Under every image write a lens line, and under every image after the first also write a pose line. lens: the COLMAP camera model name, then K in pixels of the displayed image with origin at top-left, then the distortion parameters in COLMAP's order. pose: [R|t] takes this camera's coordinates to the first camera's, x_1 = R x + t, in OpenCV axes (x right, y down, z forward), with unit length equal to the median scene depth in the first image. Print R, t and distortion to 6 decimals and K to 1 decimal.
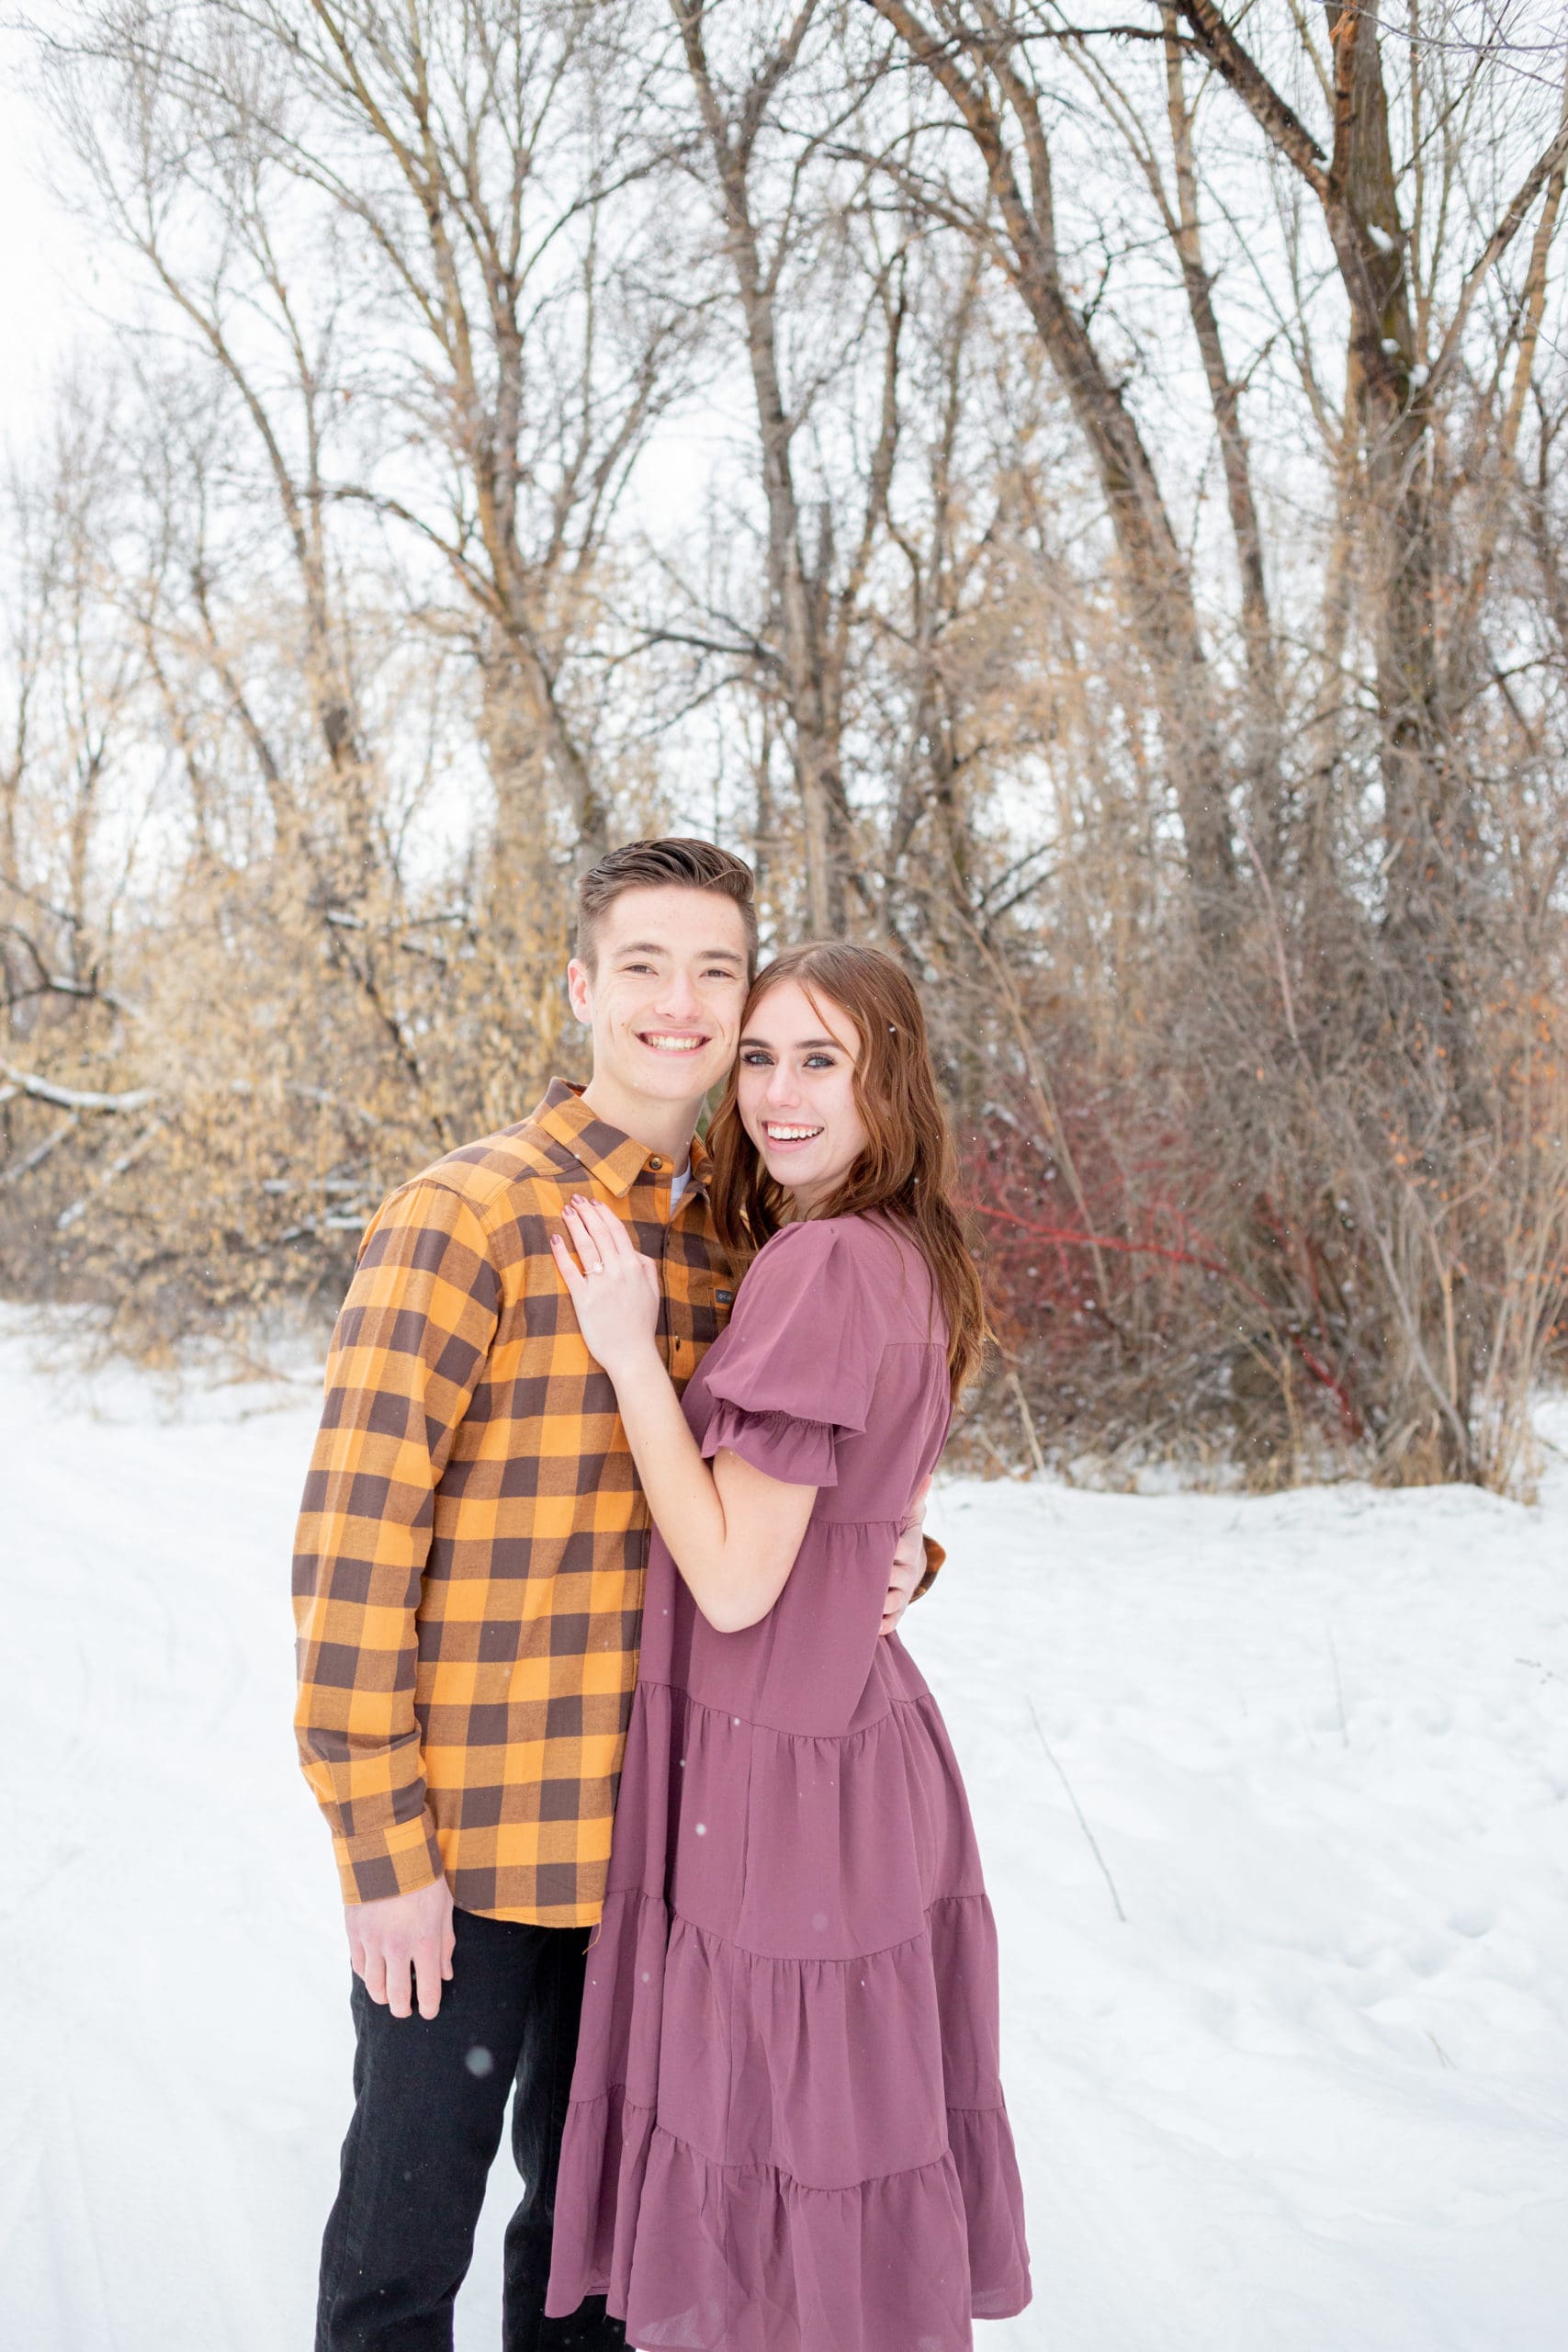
lens RADIAL K [[2654.6, 0, 780.3], [0, 2654.6, 1175.5], [0, 0, 1]] dist [-0.078285, 0.177044]
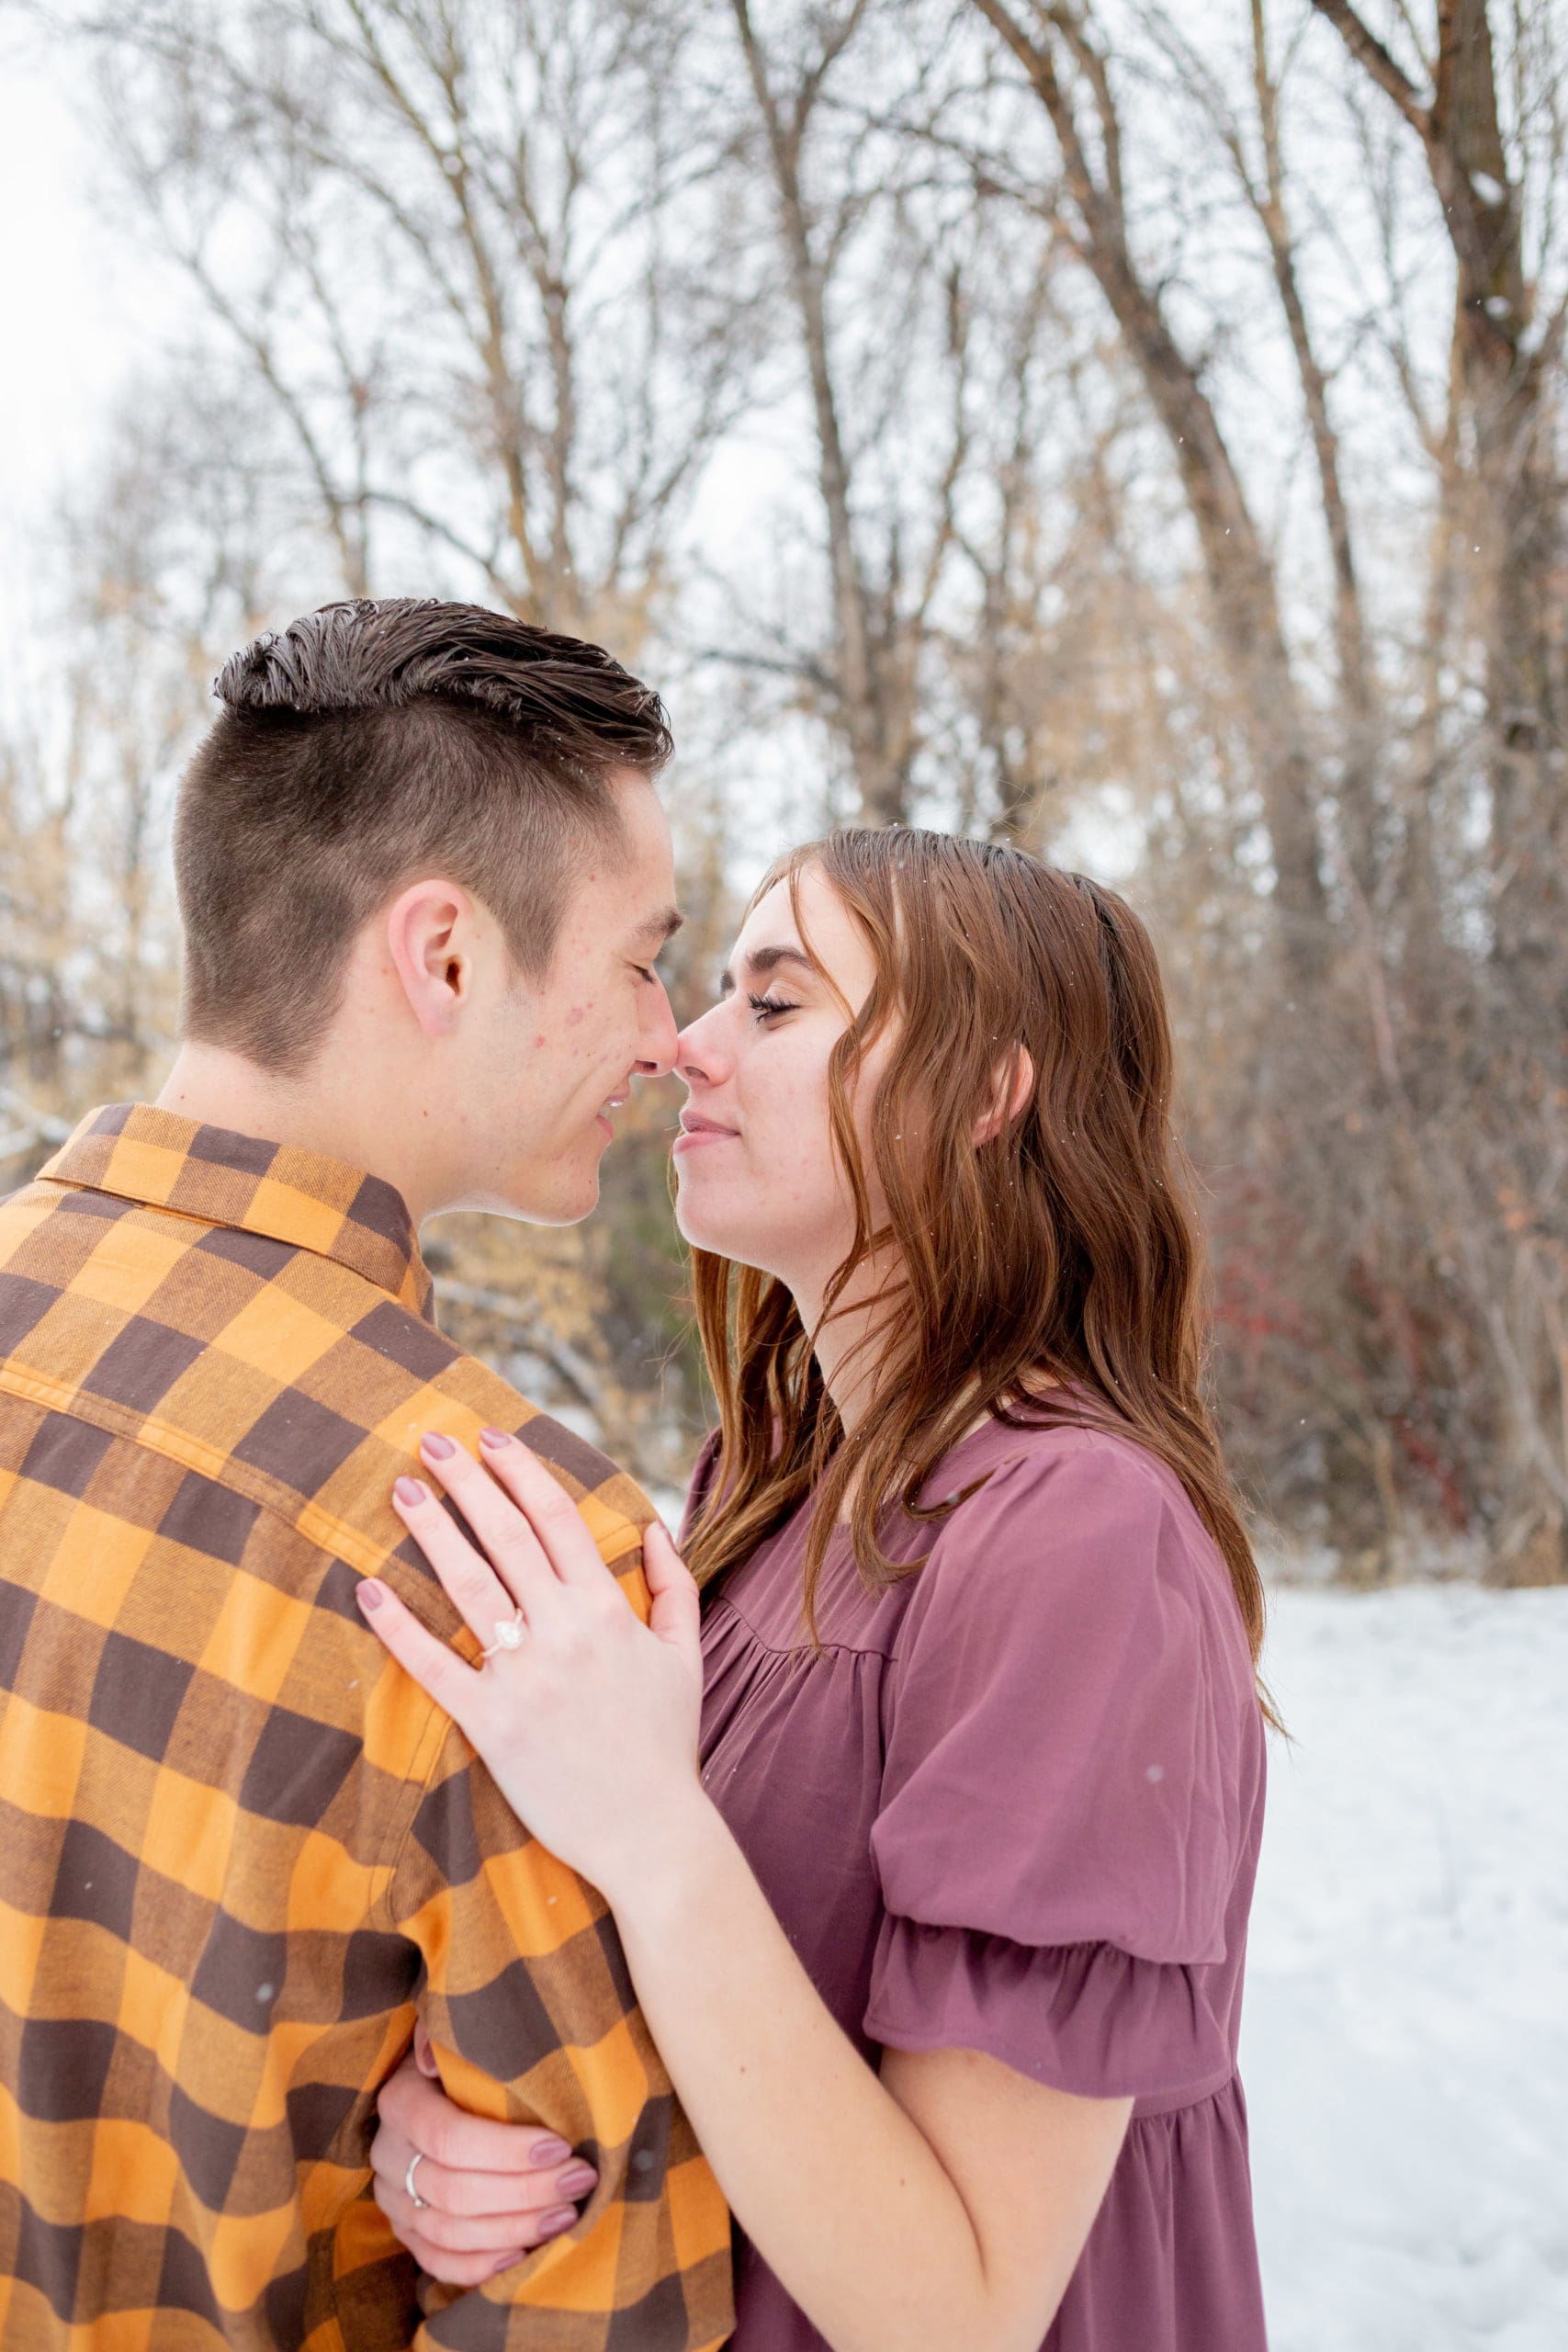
lens RADIAL K [[2539.3, 0, 784.0], [0, 2539.3, 1176.0], [0, 0, 1]] dist [-0.082506, 0.137109]
pose [[0.999037, 0.001589, -0.043844, 0.022834], [-0.002281, 0.999874, -0.015736, -0.005373], [0.043814, 0.015821, 0.998914, 0.120234]]
